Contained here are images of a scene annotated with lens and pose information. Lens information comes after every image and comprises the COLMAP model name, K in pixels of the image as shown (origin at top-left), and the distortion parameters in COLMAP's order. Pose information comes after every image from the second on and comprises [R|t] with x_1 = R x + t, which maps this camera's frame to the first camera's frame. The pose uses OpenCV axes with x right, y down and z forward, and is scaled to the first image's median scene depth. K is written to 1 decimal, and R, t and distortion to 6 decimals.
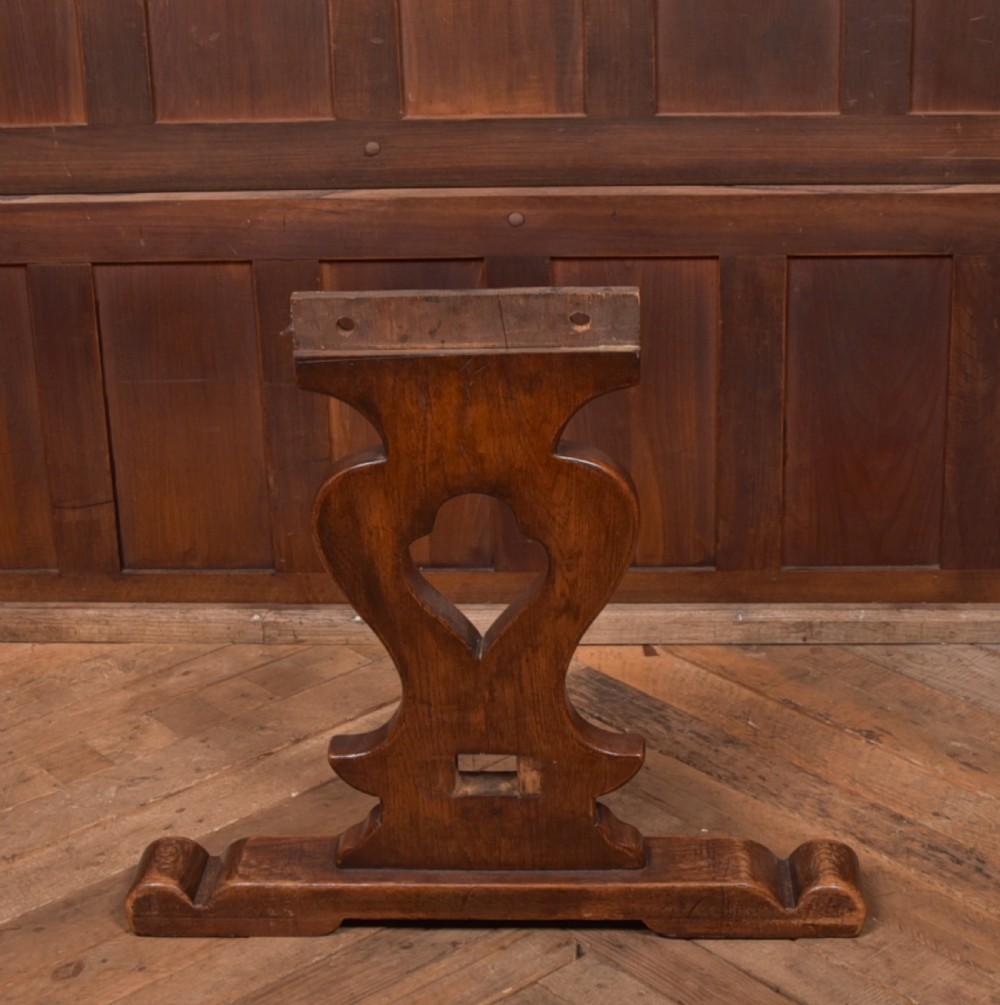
lens RADIAL K [[2147.2, 0, 512.4], [0, 2147.2, 403.1], [0, 0, 1]] dist [-0.131136, 0.145236]
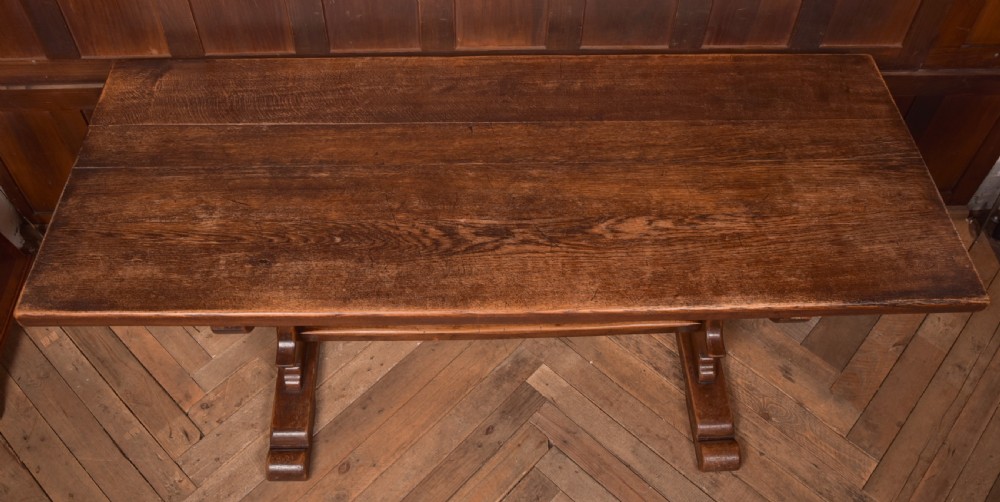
lens RADIAL K [[858.6, 0, 490.4], [0, 858.6, 179.0], [0, 0, 1]] dist [-0.116272, 0.097435]
pose [[0.995157, -0.039911, 0.089827, -0.096053], [-0.007904, 0.878407, 0.477847, -0.413716], [-0.097976, -0.476243, 0.873838, 0.236053]]
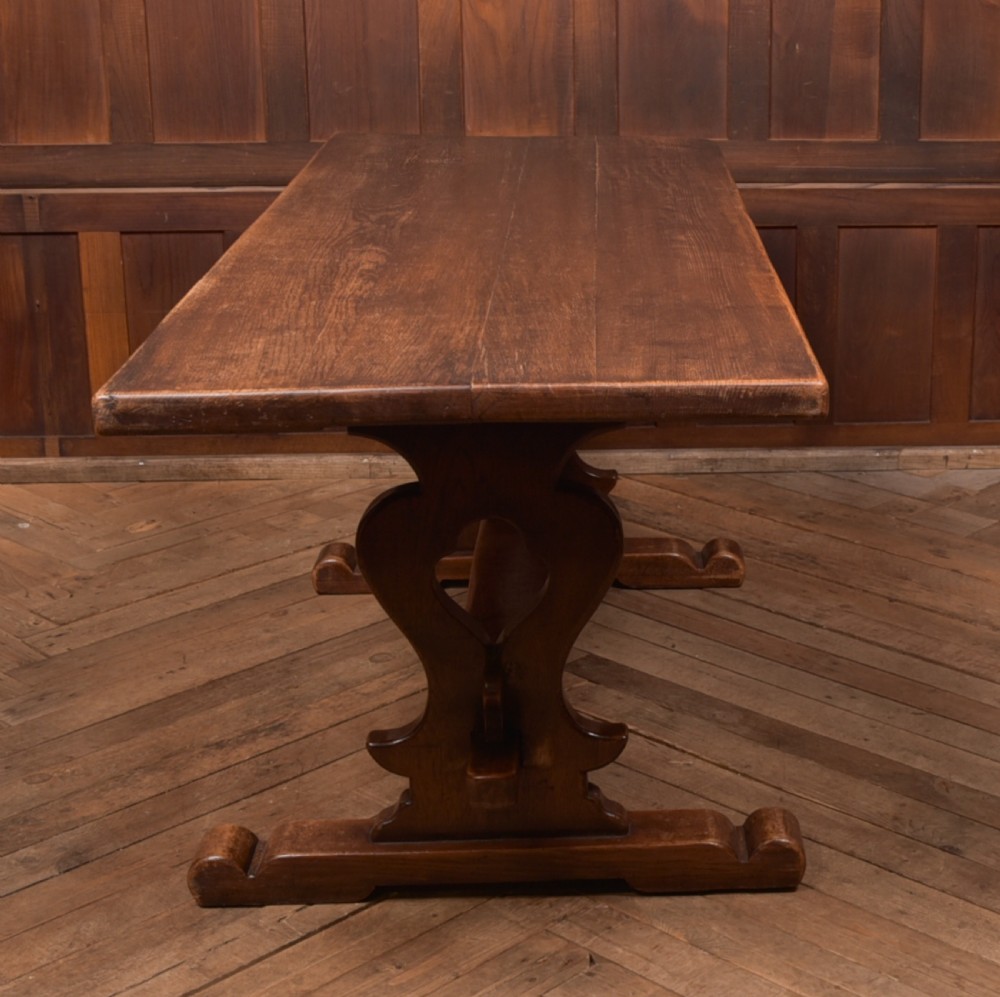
lens RADIAL K [[1950.5, 0, 756.7], [0, 1950.5, 405.0], [0, 0, 1]] dist [-0.128486, 0.141610]
pose [[0.988909, -0.003923, 0.148470, -0.051226], [0.015359, 0.996993, -0.075956, 0.187027], [-0.147726, 0.077394, 0.985996, -0.487890]]
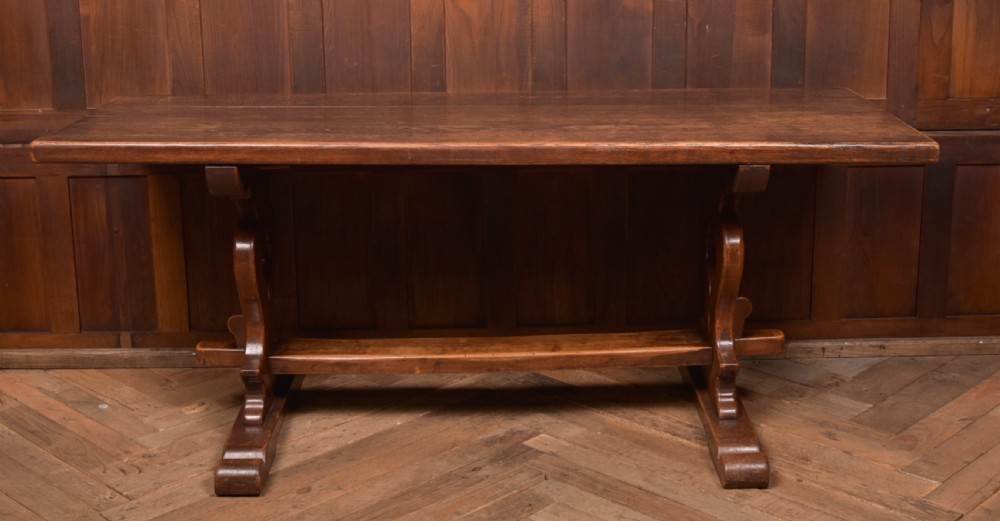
lens RADIAL K [[1357.1, 0, 514.9], [0, 1357.1, 175.4], [0, 0, 1]] dist [-0.123716, 0.116528]
pose [[0.996996, -0.000485, 0.077449, -0.086986], [0.010624, 0.991385, -0.130551, 0.111920], [-0.076718, 0.130982, 0.988412, -0.309756]]
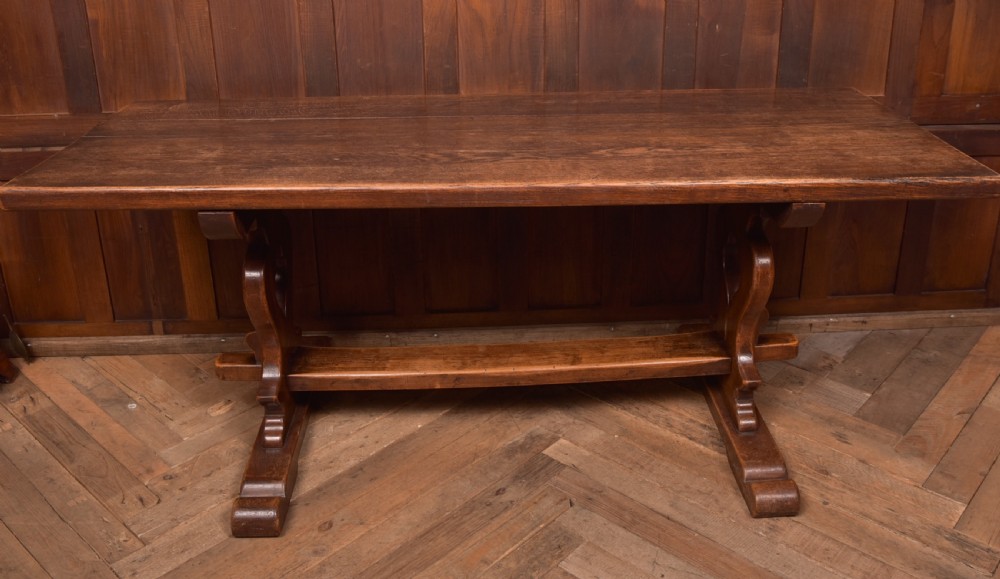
lens RADIAL K [[912.5, 0, 514.9], [0, 912.5, 194.2], [0, 0, 1]] dist [-0.113106, 0.086396]
pose [[0.994208, -0.020077, 0.105578, -0.093773], [0.020504, 0.999785, -0.002969, -0.038696], [-0.105496, 0.005116, 0.994407, 0.098058]]
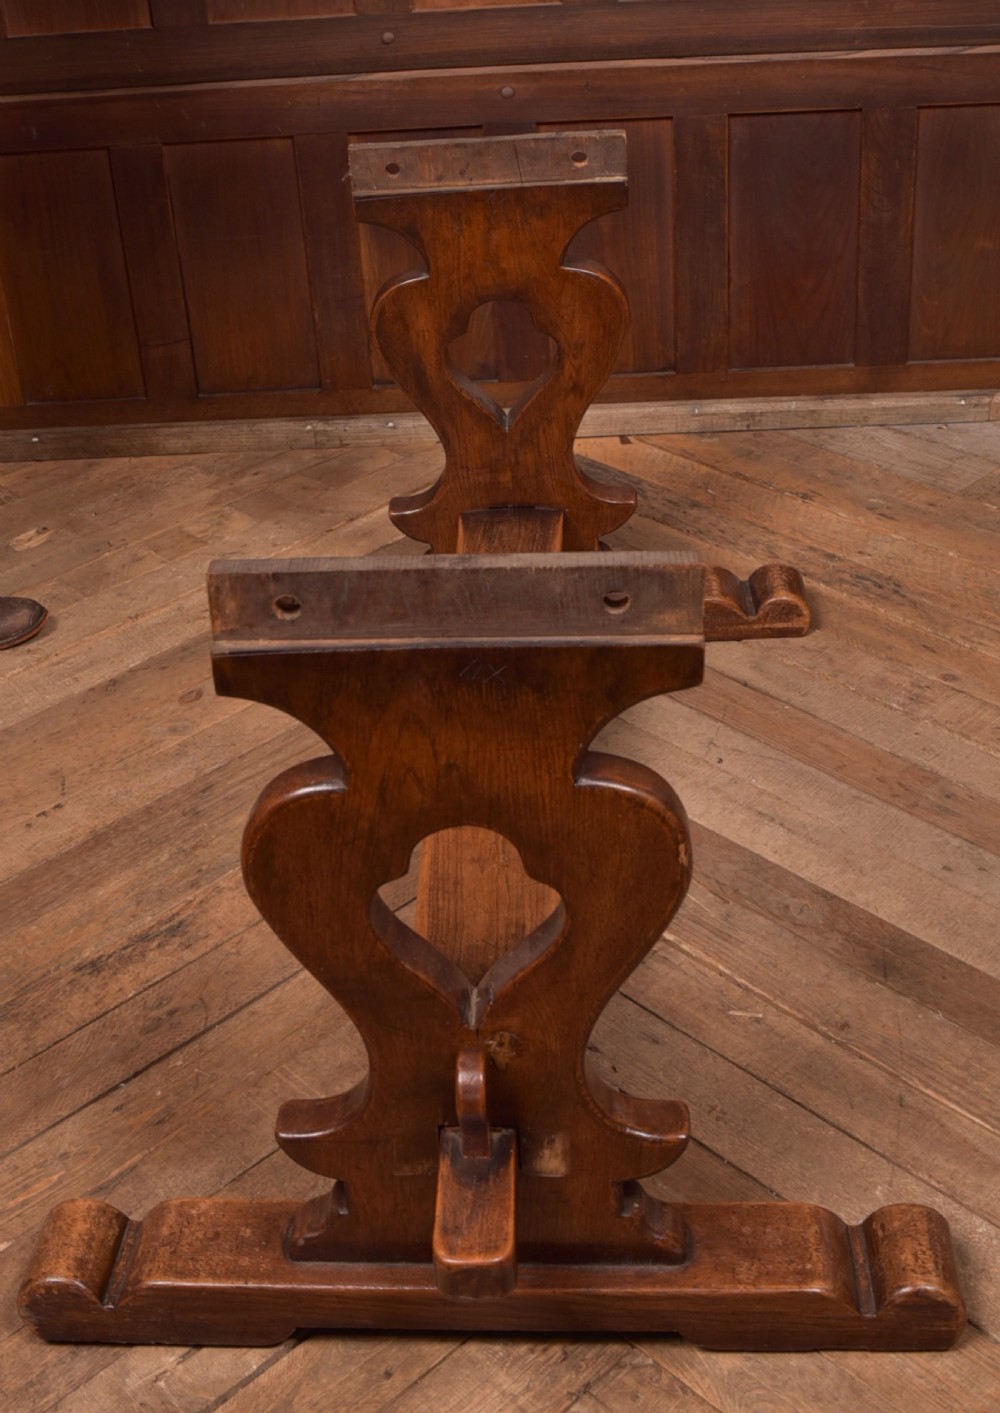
lens RADIAL K [[1796.9, 0, 490.1], [0, 1796.9, 551.0], [0, 0, 1]] dist [-0.123241, 0.110831]
pose [[0.999053, -0.042236, 0.010461, -0.030653], [0.040280, 0.988640, 0.144806, 0.026419], [-0.016459, -0.144248, 0.989405, -0.049652]]
